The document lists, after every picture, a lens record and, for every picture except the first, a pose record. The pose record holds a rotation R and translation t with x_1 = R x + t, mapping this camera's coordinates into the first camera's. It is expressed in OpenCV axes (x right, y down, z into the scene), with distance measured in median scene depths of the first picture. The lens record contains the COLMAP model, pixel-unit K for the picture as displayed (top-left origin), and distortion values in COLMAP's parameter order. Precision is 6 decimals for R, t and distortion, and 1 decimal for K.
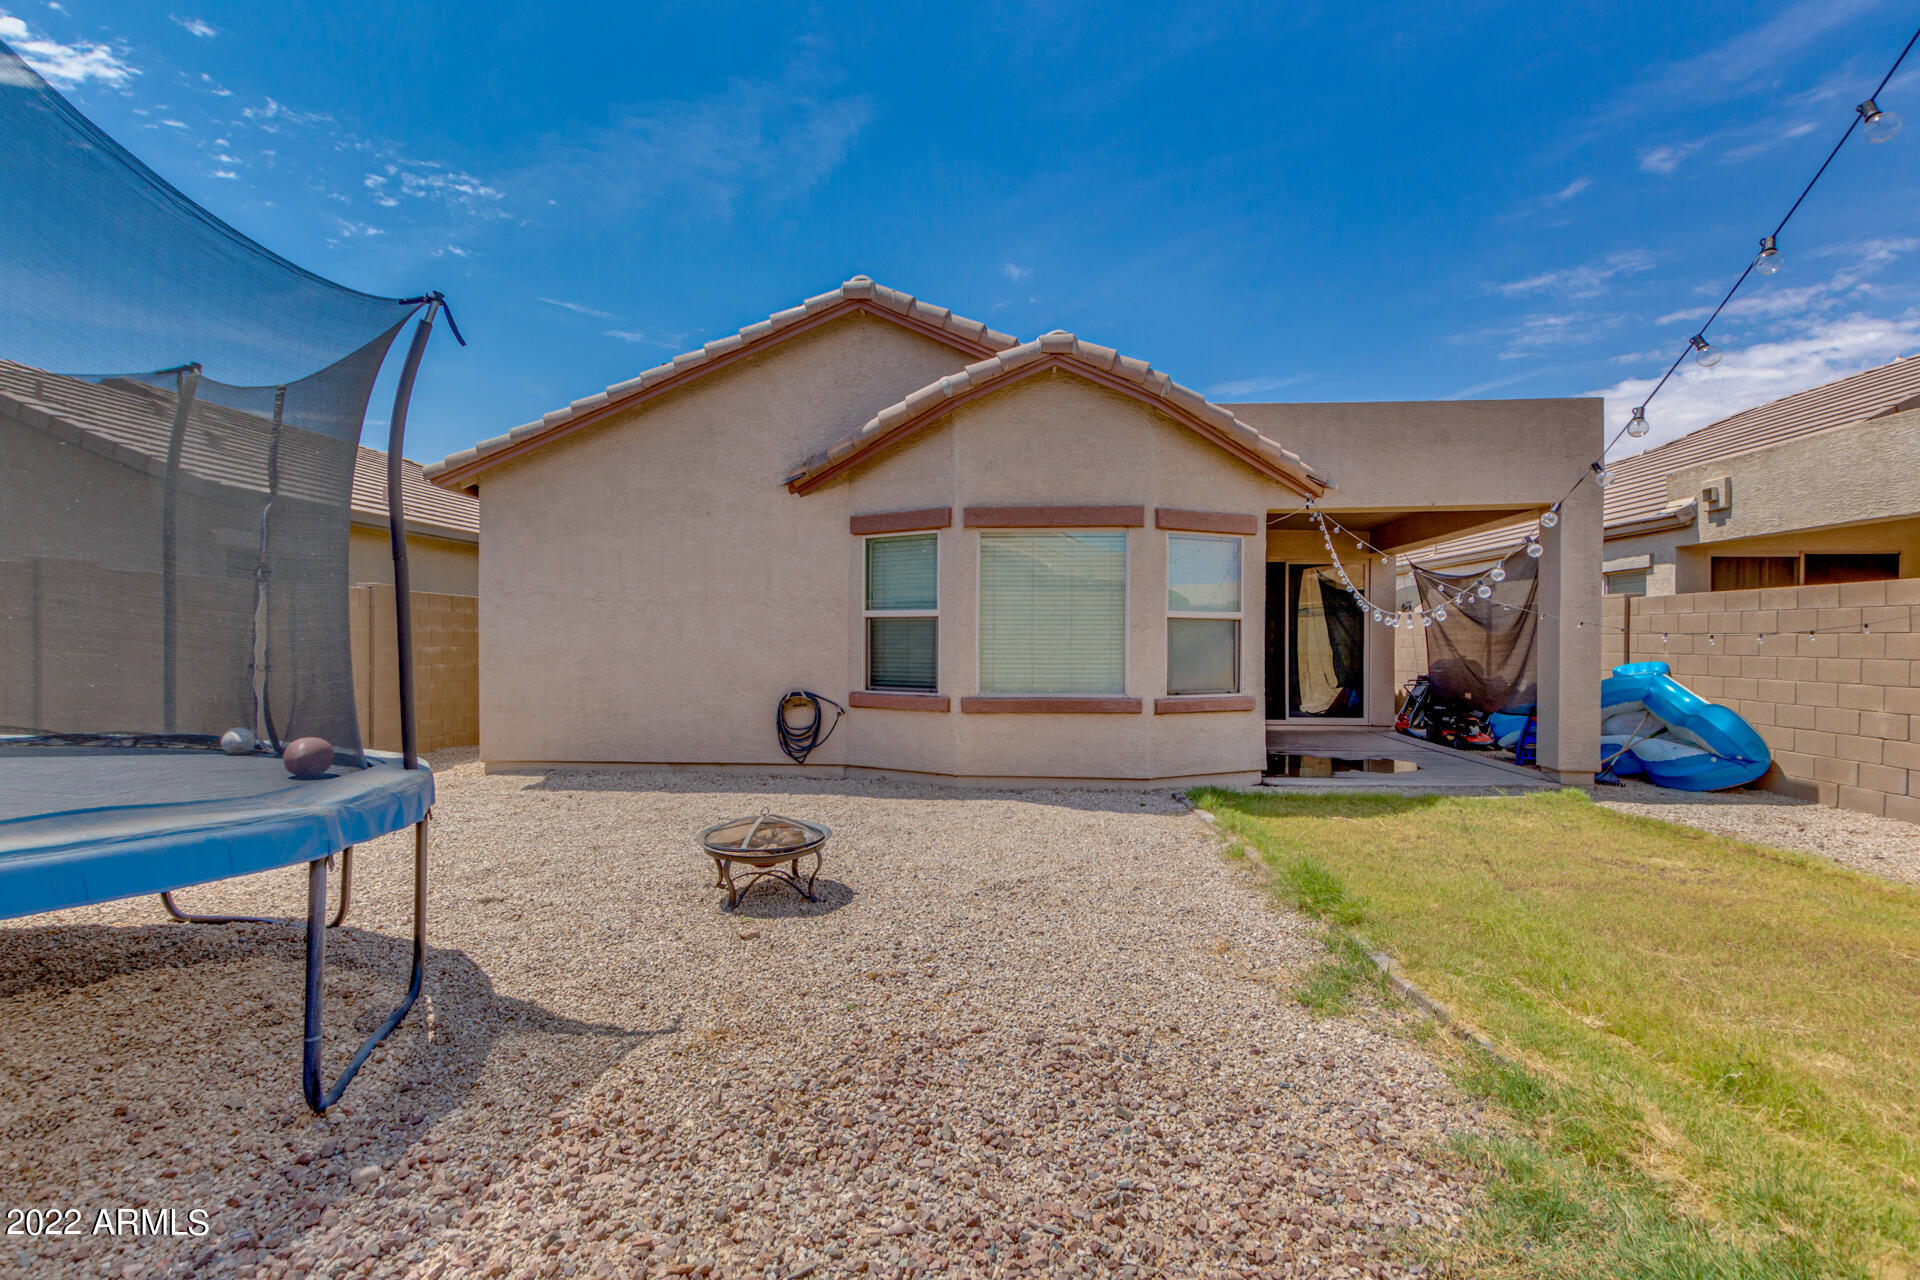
lens RADIAL K [[909.4, 0, 973.6], [0, 909.4, 645.4], [0, 0, 1]] dist [0.007551, 0.000343]
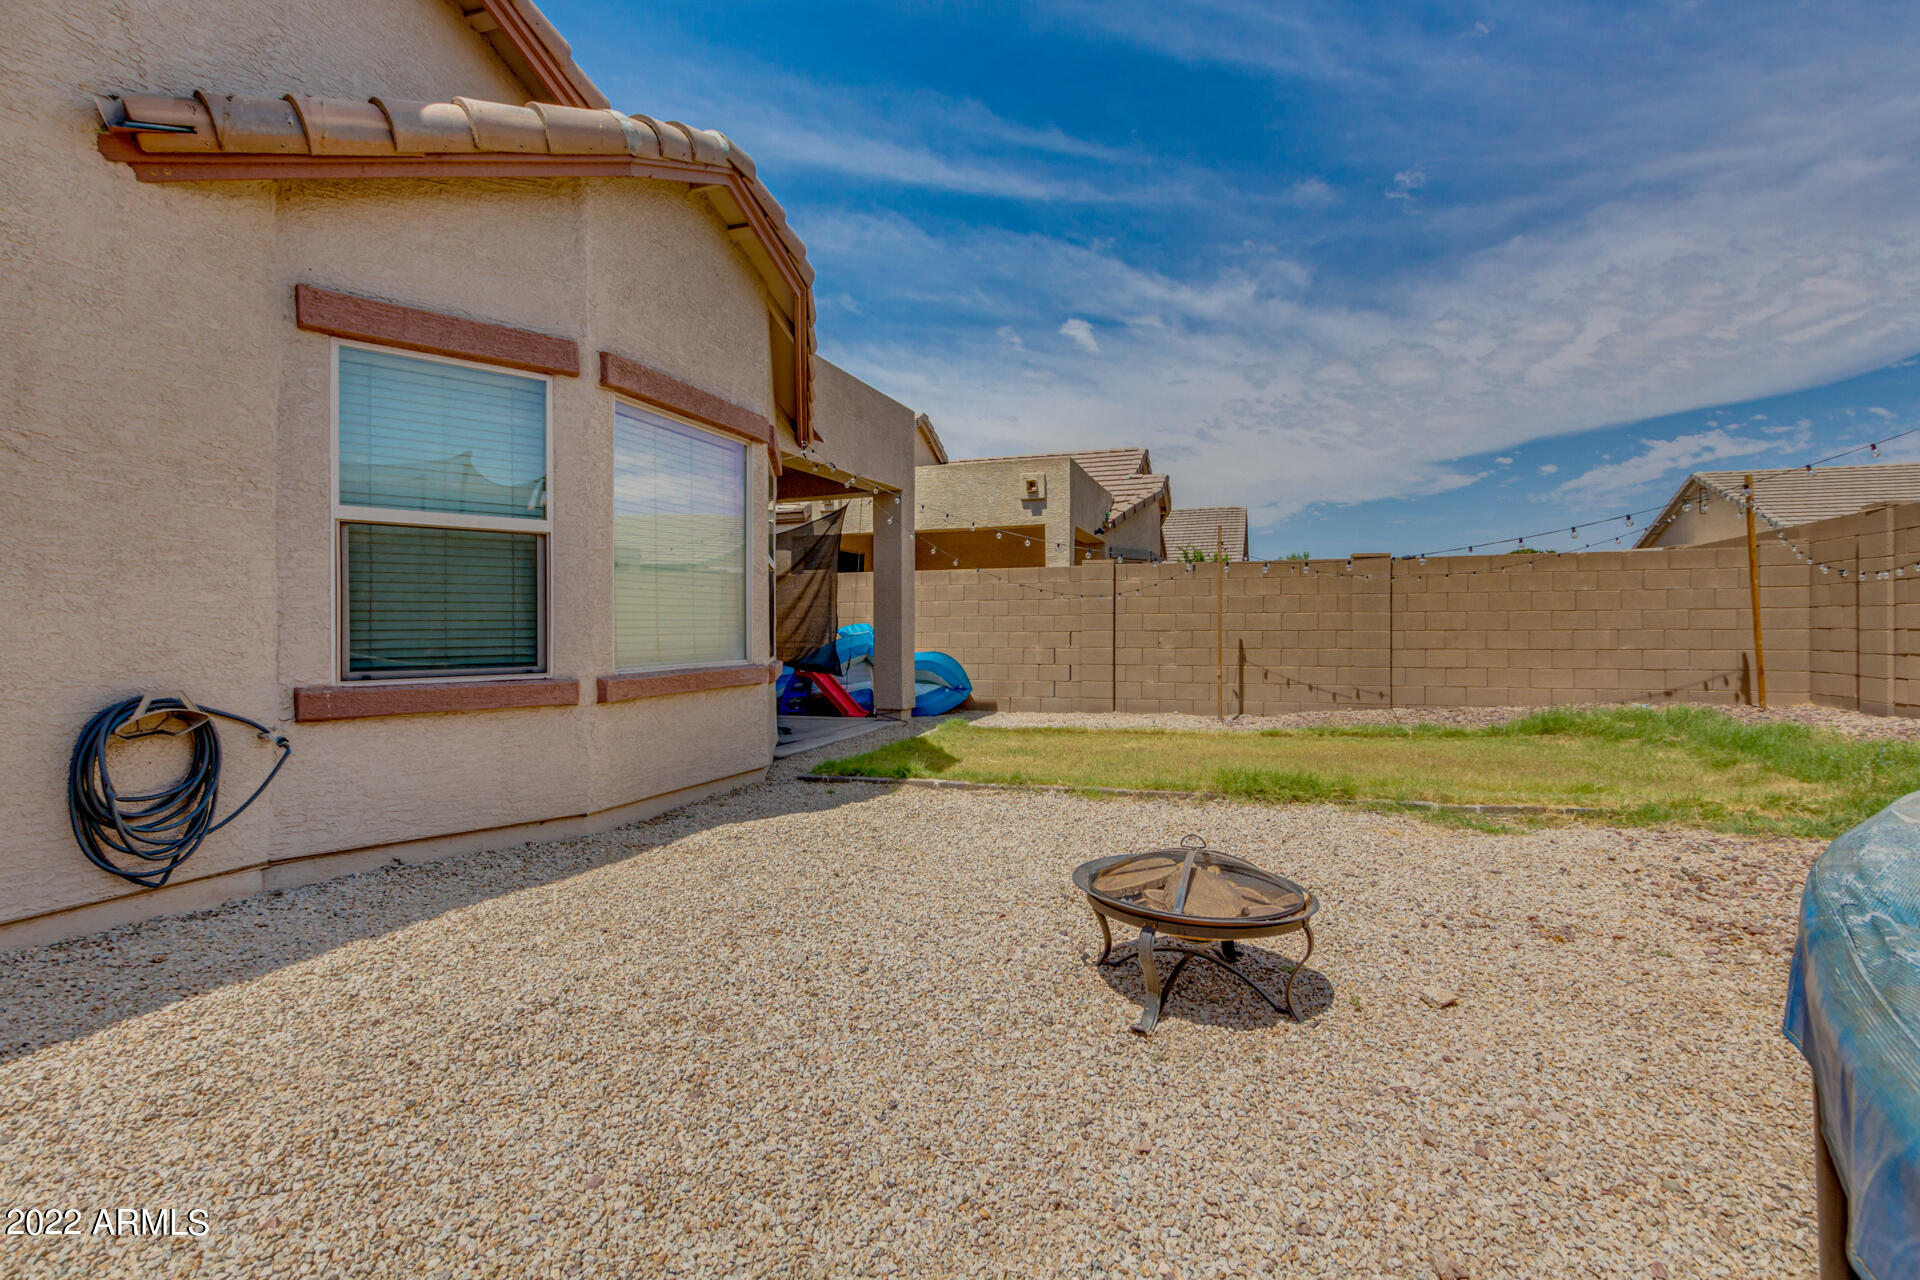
lens RADIAL K [[888.1, 0, 960.0], [0, 888.1, 640.0], [0, 0, 1]] dist [0.013094, -0.000127]
pose [[0.273719, -0.019080, 0.961620, -0.480362], [0.006293, 0.999817, 0.018047, 0.022957], [-0.961789, 0.001111, 0.273789, 0.603701]]
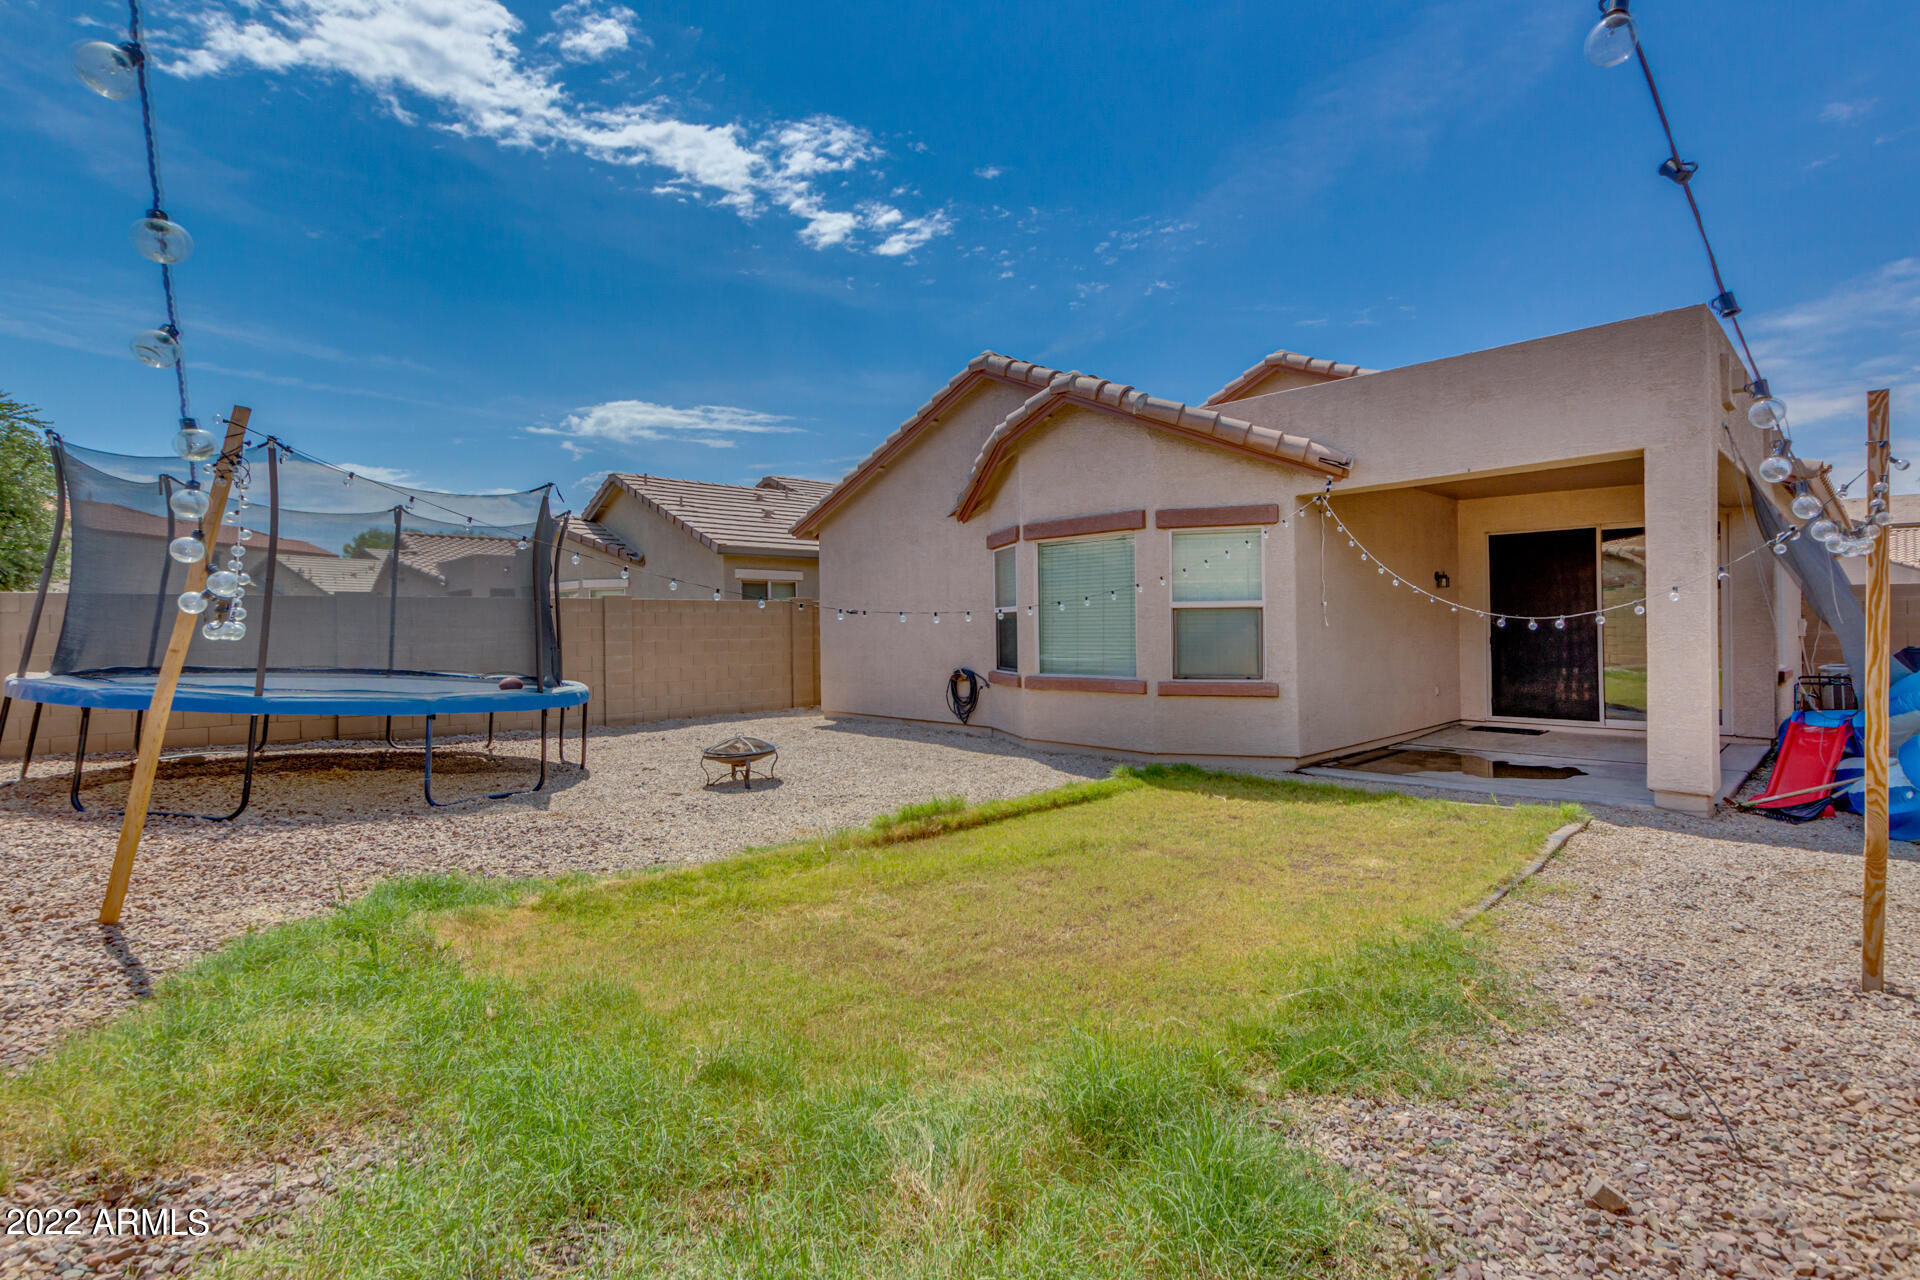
lens RADIAL K [[888.1, 0, 960.0], [0, 888.1, 640.0], [0, 0, 1]] dist [0.013094, -0.000127]
pose [[0.740815, -0.001931, -0.671706, 0.719292], [0.008773, 0.999938, 0.006801, -0.001641], [0.671652, -0.010931, 0.740786, 0.030101]]
